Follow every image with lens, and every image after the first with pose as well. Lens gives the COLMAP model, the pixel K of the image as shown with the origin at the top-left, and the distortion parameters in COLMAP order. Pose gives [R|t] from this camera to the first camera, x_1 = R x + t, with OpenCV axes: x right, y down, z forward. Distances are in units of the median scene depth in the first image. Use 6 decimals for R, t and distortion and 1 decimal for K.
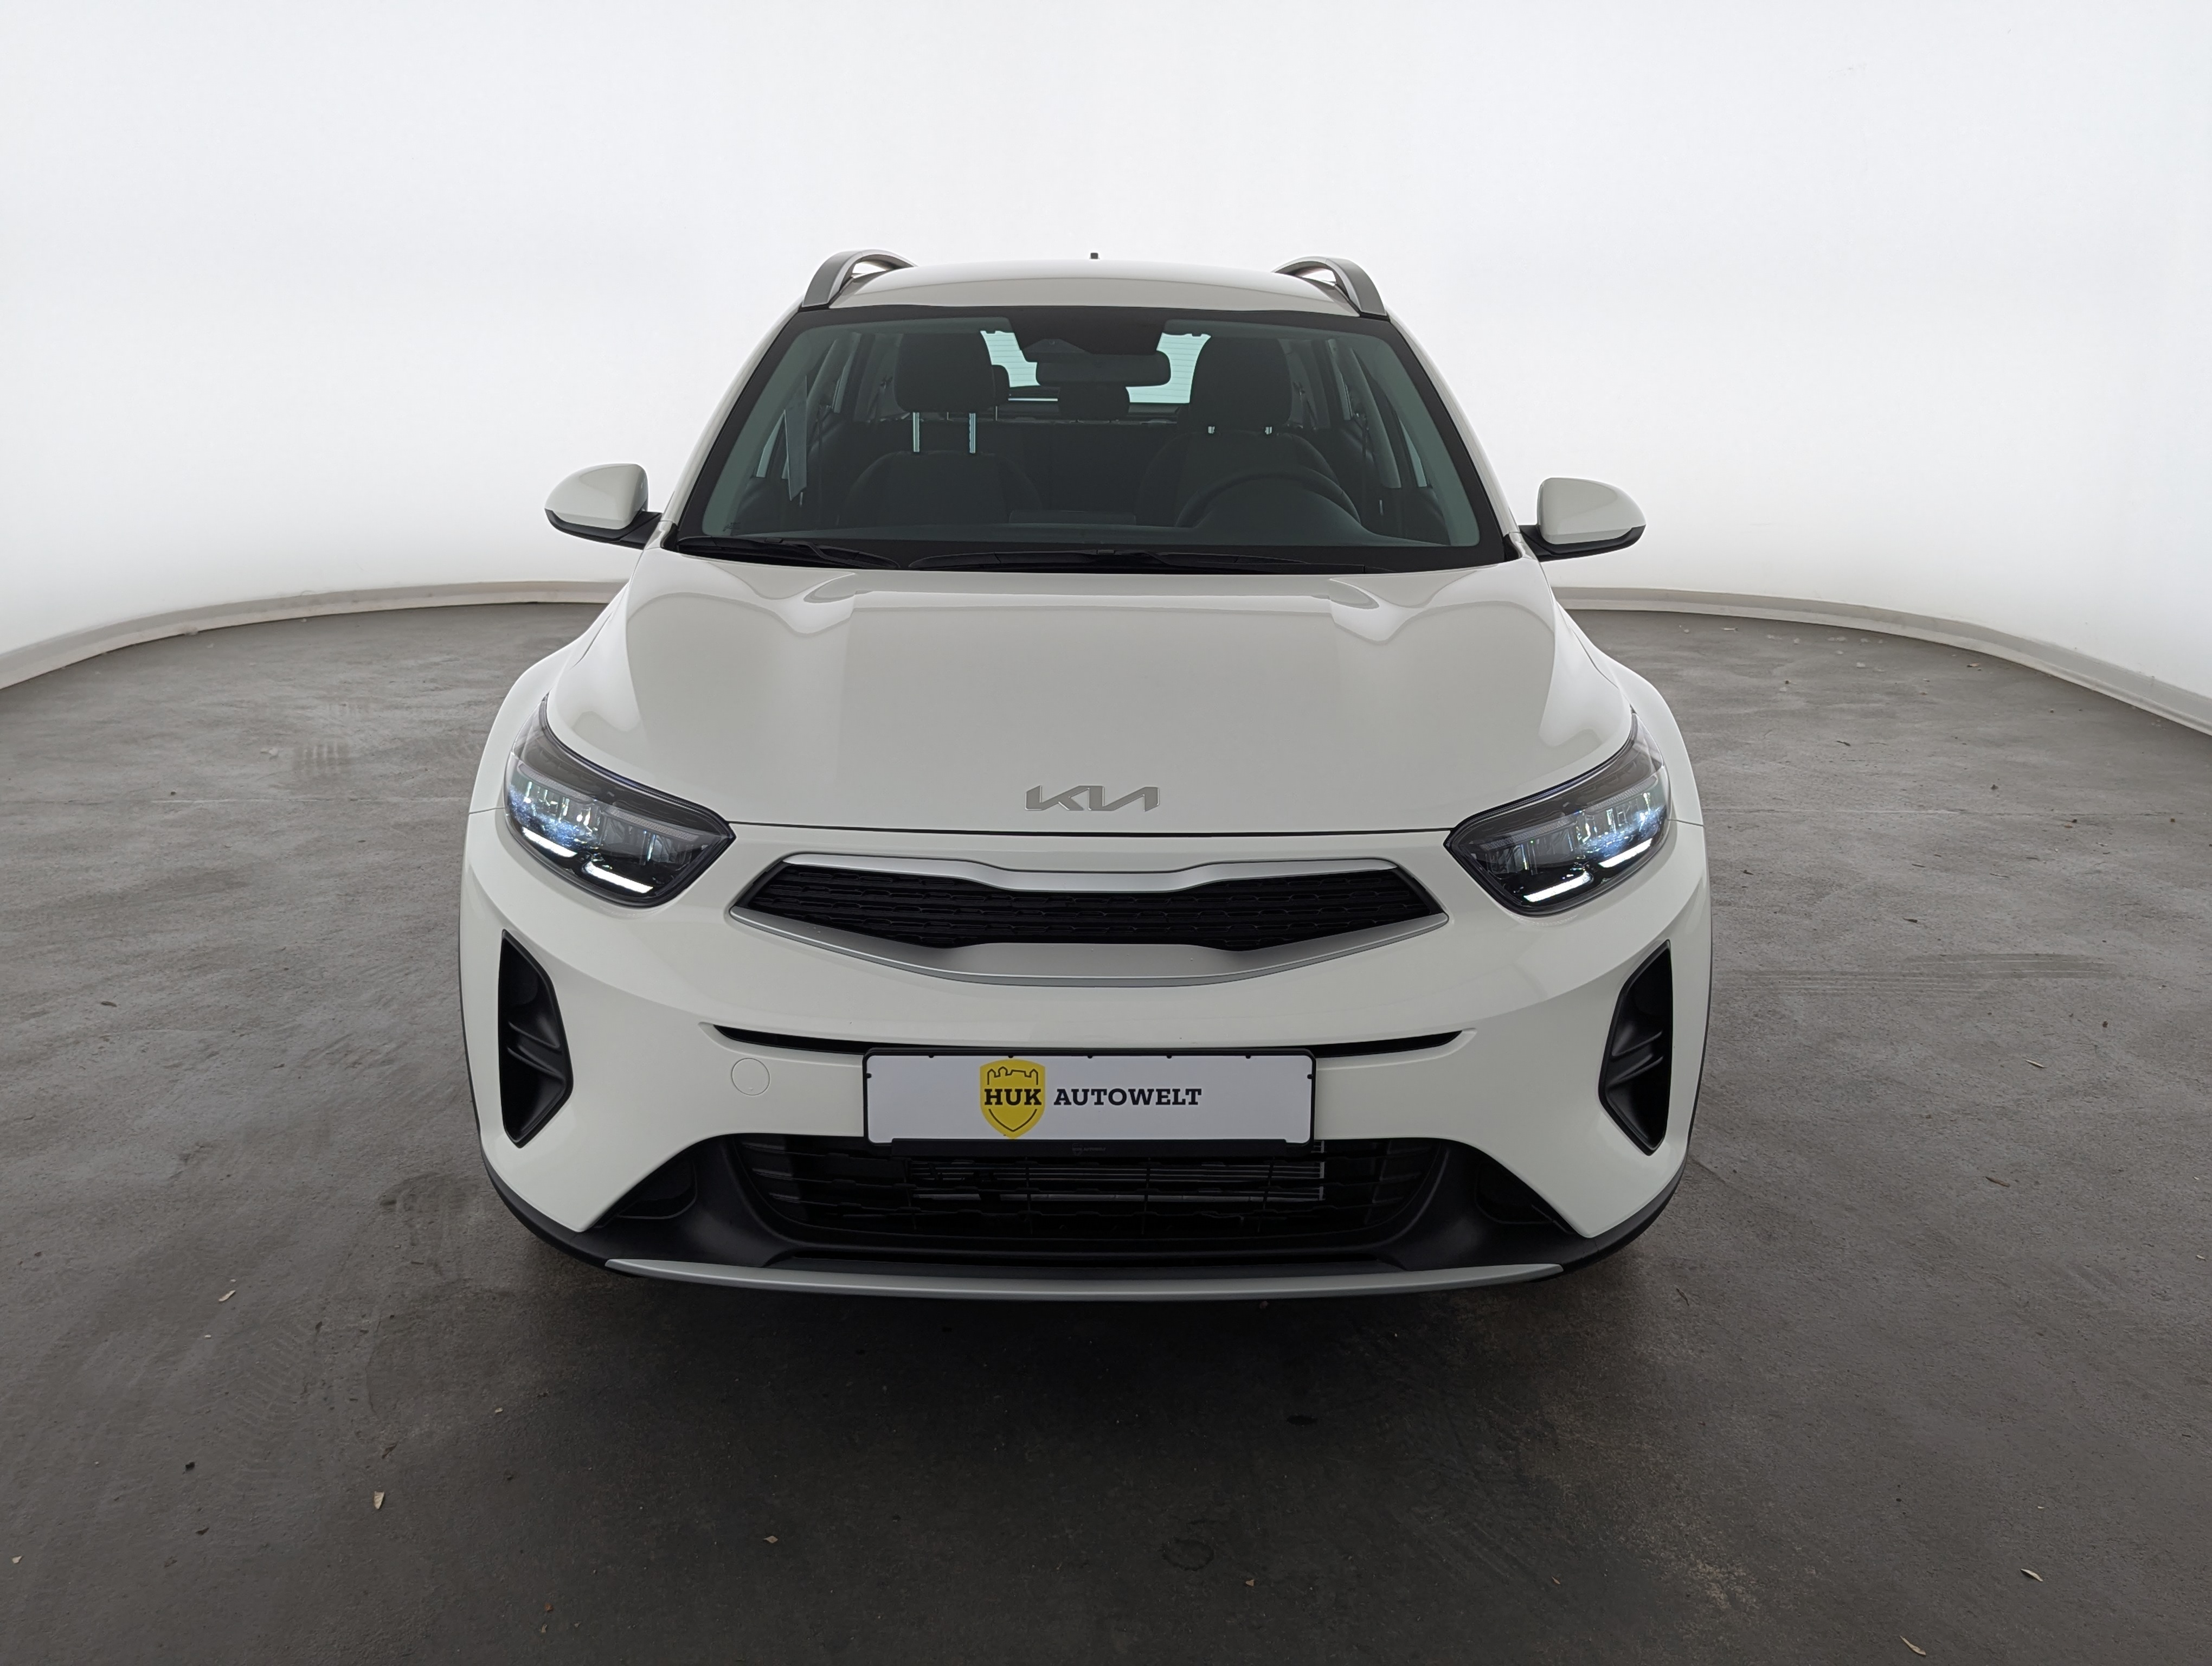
lens RADIAL K [[2203.3, 0, 1106.0], [0, 2203.3, 833.0], [0, 0, 1]] dist [0.036986, -0.026512]
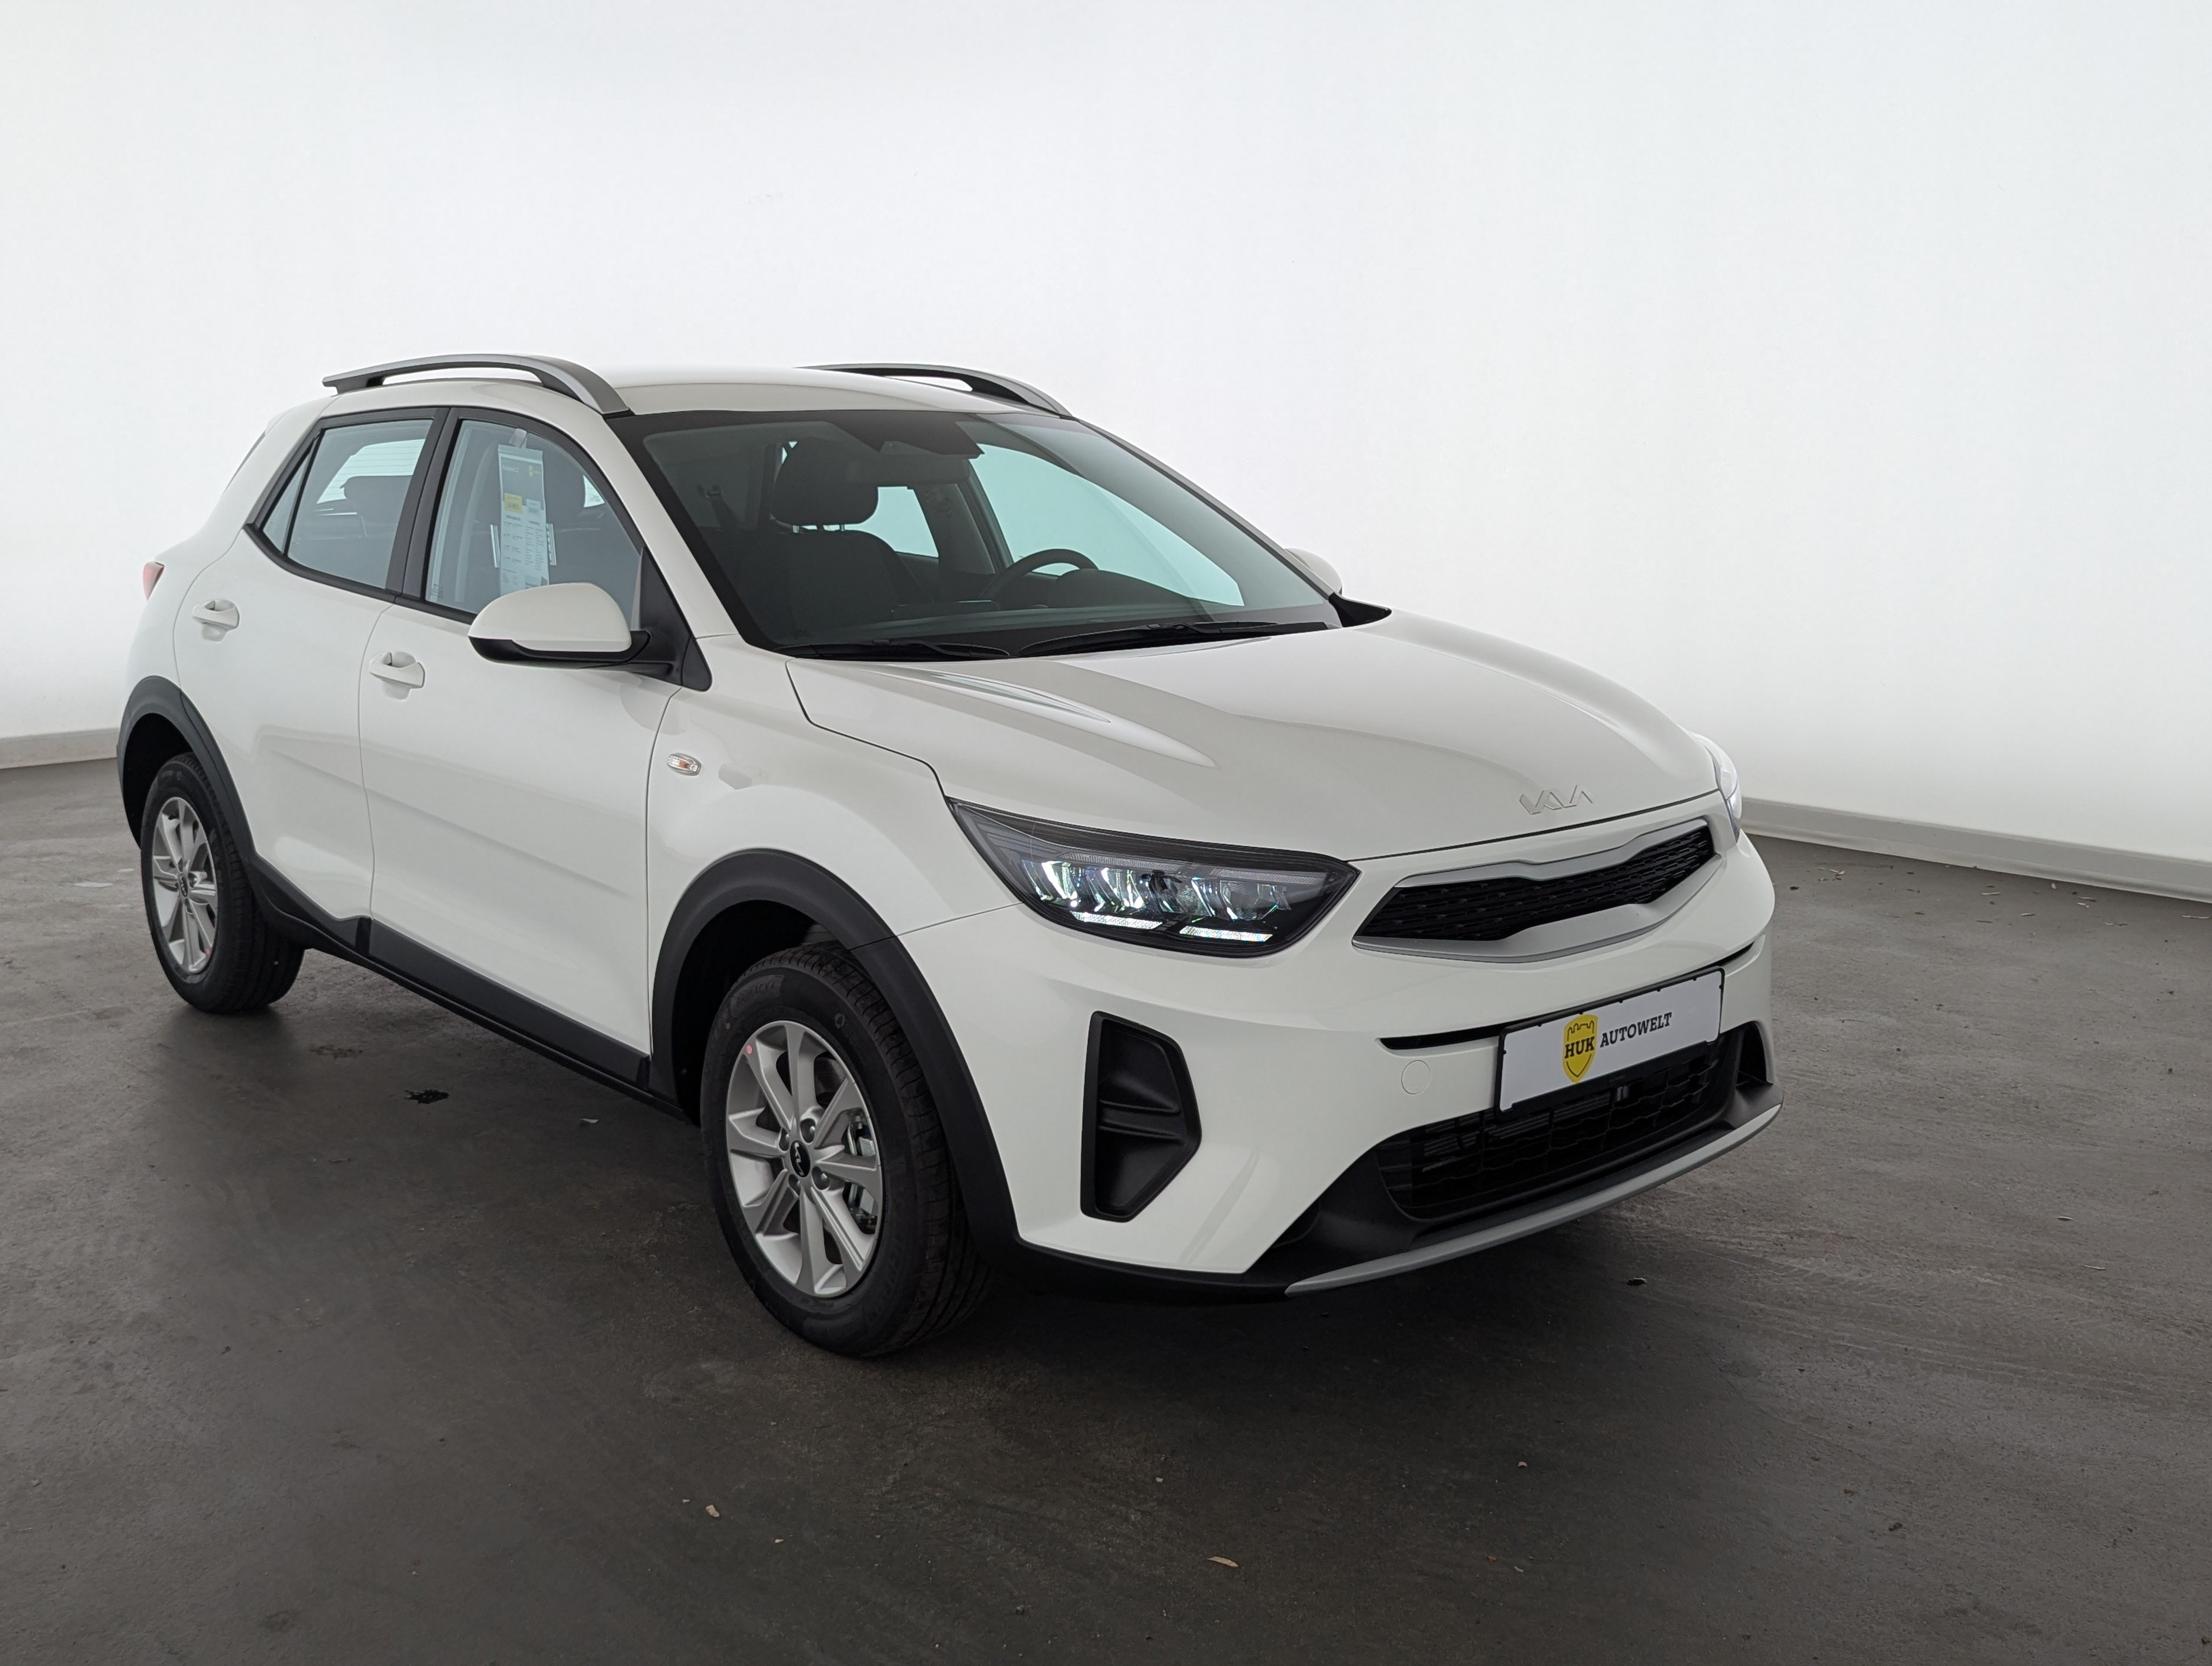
lens RADIAL K [[2203.3, 0, 1106.0], [0, 2203.3, 833.0], [0, 0, 1]] dist [0.036986, -0.026512]
pose [[0.756876, -0.131747, 0.640142, -0.998195], [0.163338, 0.986520, 0.009910, -0.051188], [-0.632818, 0.097059, 0.768193, 0.218232]]
